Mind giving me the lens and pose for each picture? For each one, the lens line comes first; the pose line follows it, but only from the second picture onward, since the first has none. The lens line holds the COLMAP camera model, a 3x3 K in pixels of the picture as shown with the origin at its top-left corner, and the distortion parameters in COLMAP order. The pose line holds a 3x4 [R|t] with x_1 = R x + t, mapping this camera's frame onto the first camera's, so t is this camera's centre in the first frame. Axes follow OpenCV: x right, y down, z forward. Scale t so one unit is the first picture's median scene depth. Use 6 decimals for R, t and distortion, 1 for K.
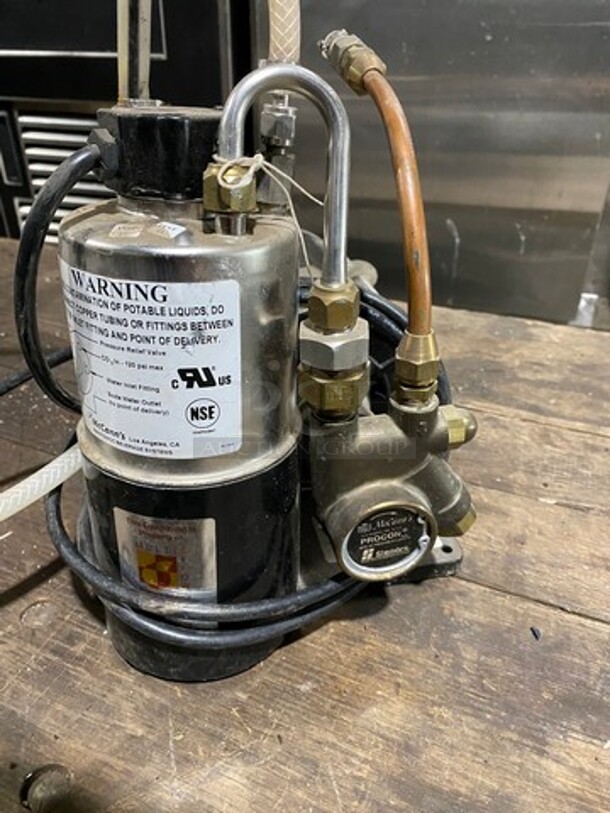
lens RADIAL K [[623.0, 0, 305.5], [0, 623.0, 401.0], [0, 0, 1]] dist [-0.020356, 0.015602]
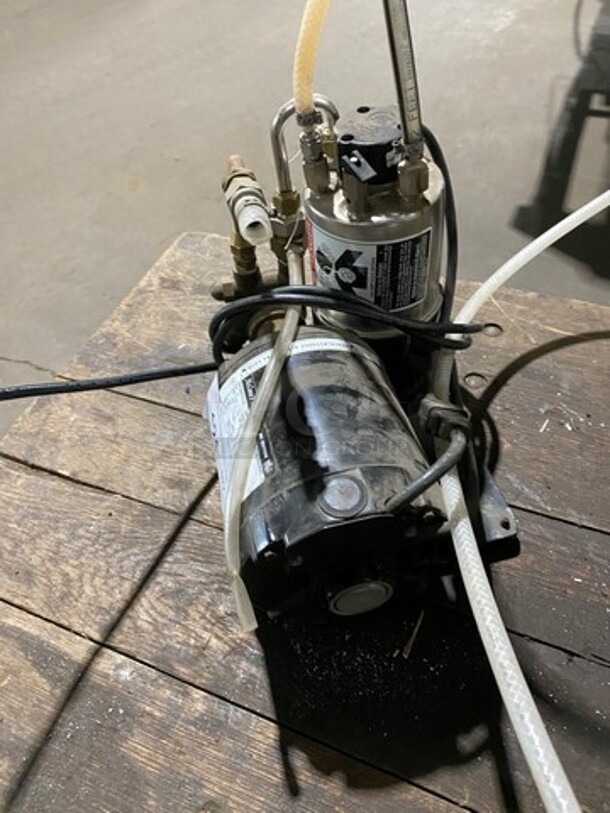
lens RADIAL K [[623.0, 0, 305.5], [0, 623.0, 401.0], [0, 0, 1]] dist [-0.020356, 0.015602]
pose [[-0.999345, 0.034031, 0.012344, 0.011373], [0.018771, 0.195551, 0.980514, -1.320184], [0.030954, 0.980103, -0.196061, 1.343924]]
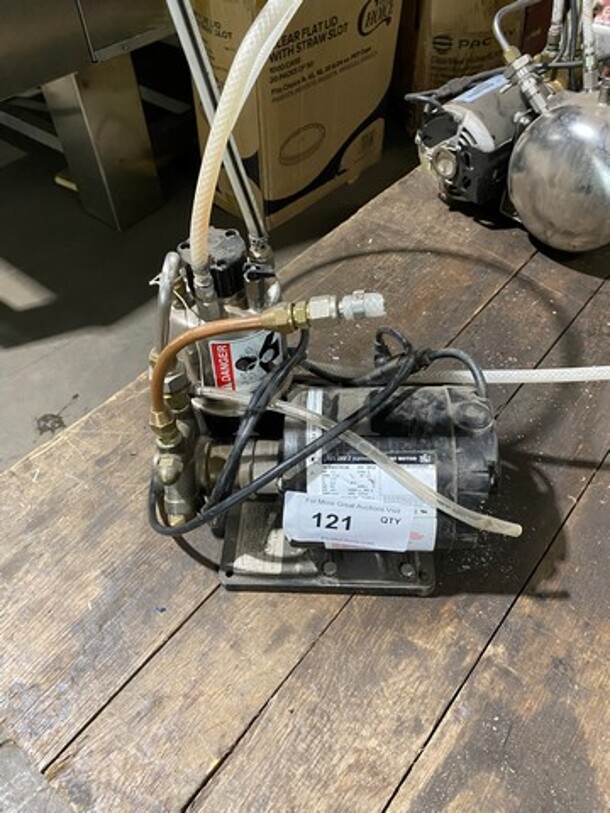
lens RADIAL K [[623.0, 0, 305.5], [0, 623.0, 401.0], [0, 0, 1]] dist [-0.020356, 0.015602]
pose [[-0.271097, 0.682956, -0.678290, 0.958665], [-0.452409, 0.531586, 0.716060, -1.190828], [0.849607, 0.500987, 0.164864, 0.758242]]
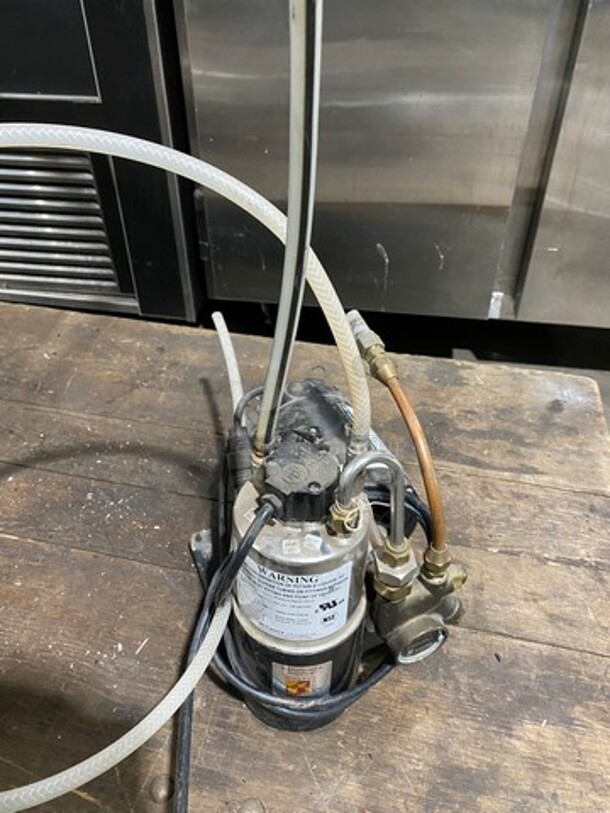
lens RADIAL K [[615.9, 0, 305.0], [0, 615.9, 406.5], [0, 0, 1]] dist [0.002936, -0.005826]
pose [[0.984066, -0.123774, 0.127645, -0.263845], [0.101663, 0.980672, 0.167172, -0.603842], [-0.145869, -0.151532, 0.977630, -0.437548]]
